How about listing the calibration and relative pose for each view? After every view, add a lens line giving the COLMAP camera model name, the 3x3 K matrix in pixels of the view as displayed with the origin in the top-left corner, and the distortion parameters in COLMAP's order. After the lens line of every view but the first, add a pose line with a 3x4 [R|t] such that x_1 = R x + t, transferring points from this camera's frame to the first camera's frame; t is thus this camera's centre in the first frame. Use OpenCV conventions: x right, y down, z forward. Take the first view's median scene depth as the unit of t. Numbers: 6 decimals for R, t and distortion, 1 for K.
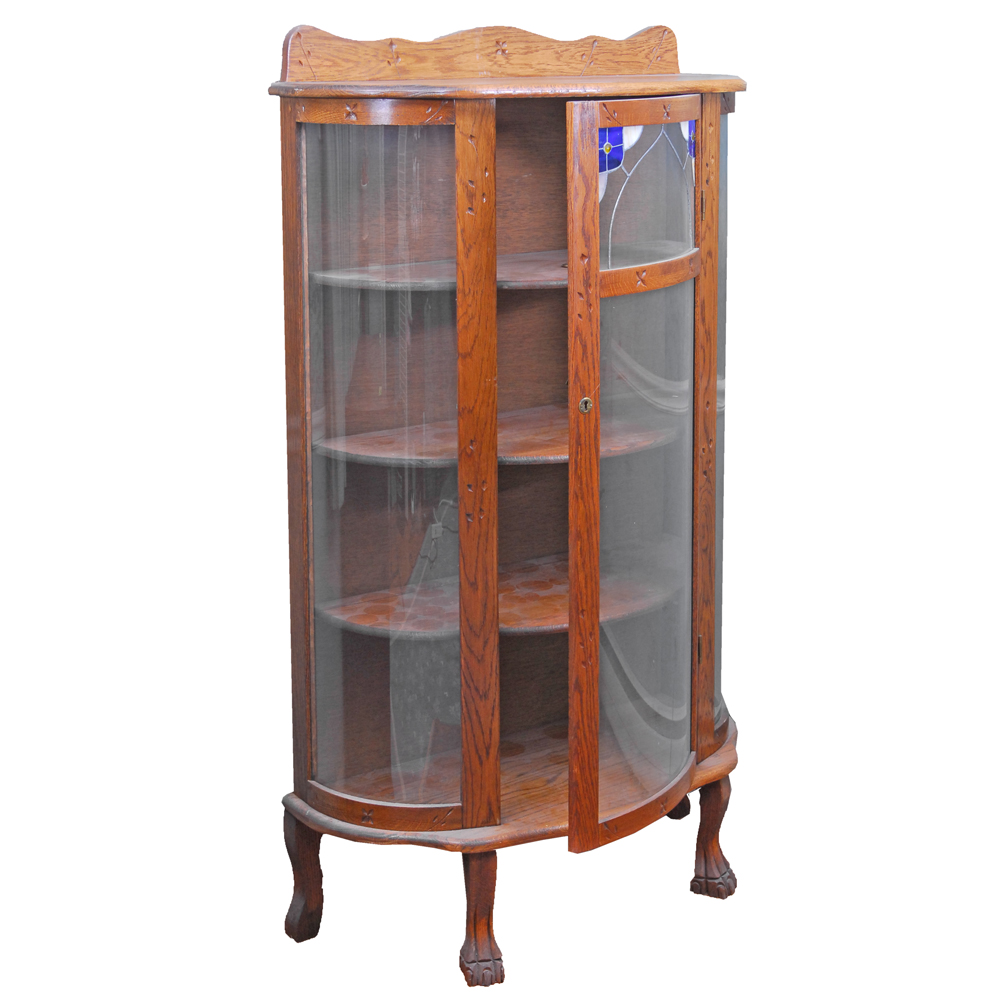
lens RADIAL K [[2380.3, 0, 500.0], [0, 2380.3, 500.0], [0, 0, 1]] dist [-0.040245, -0.856540]
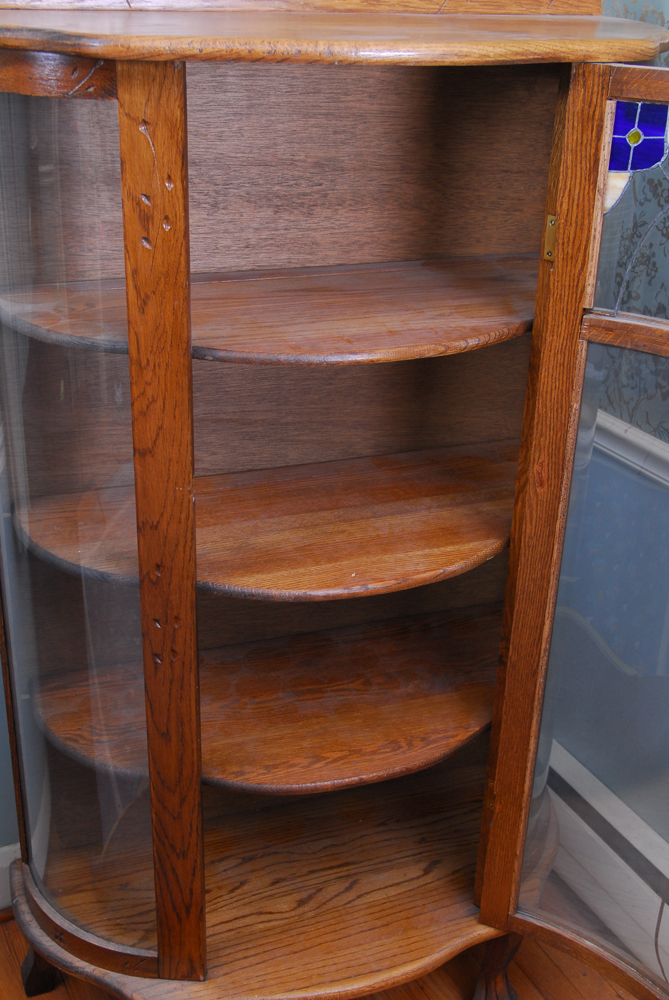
lens RADIAL K [[1255.7, 0, 332.6], [0, 1255.7, 595.1], [0, 0, 1]] dist [-0.042294, 0.006639]
pose [[0.957339, 0.167358, -0.235571, 0.128238], [-0.091095, 0.948435, 0.303600, -0.134866], [0.274234, -0.269189, 0.923219, 0.658622]]
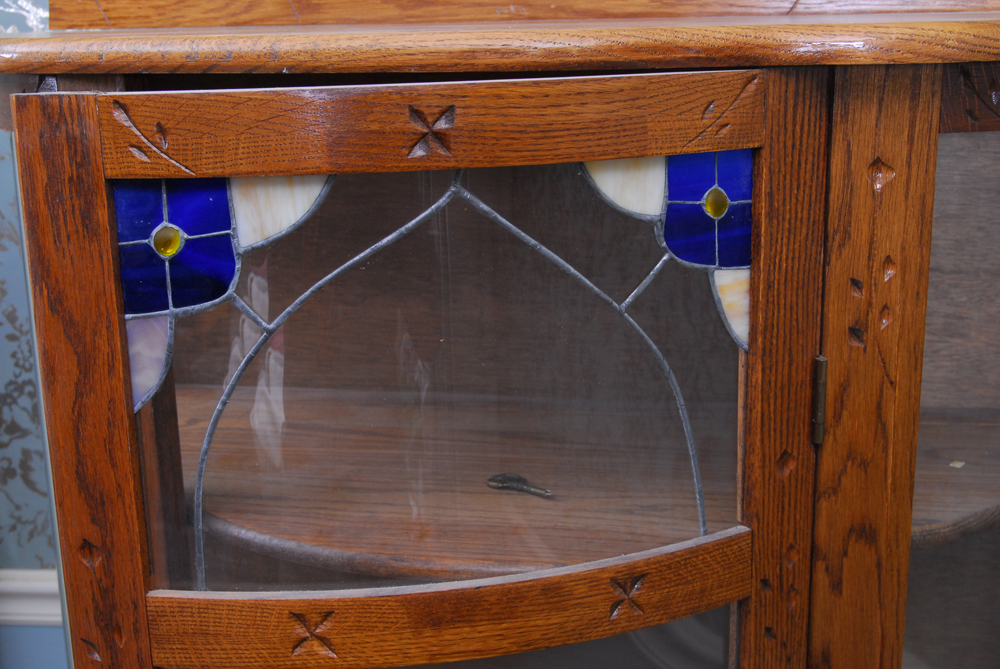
lens RADIAL K [[1373.7, 0, 500.0], [0, 1373.7, 334.5], [0, 0, 1]] dist [-0.089917, -0.006970]
pose [[0.664120, 0.166230, -0.728912, 0.201741], [-0.129309, 0.985814, 0.107002, -0.153050], [0.736359, 0.023193, 0.676194, 0.862618]]
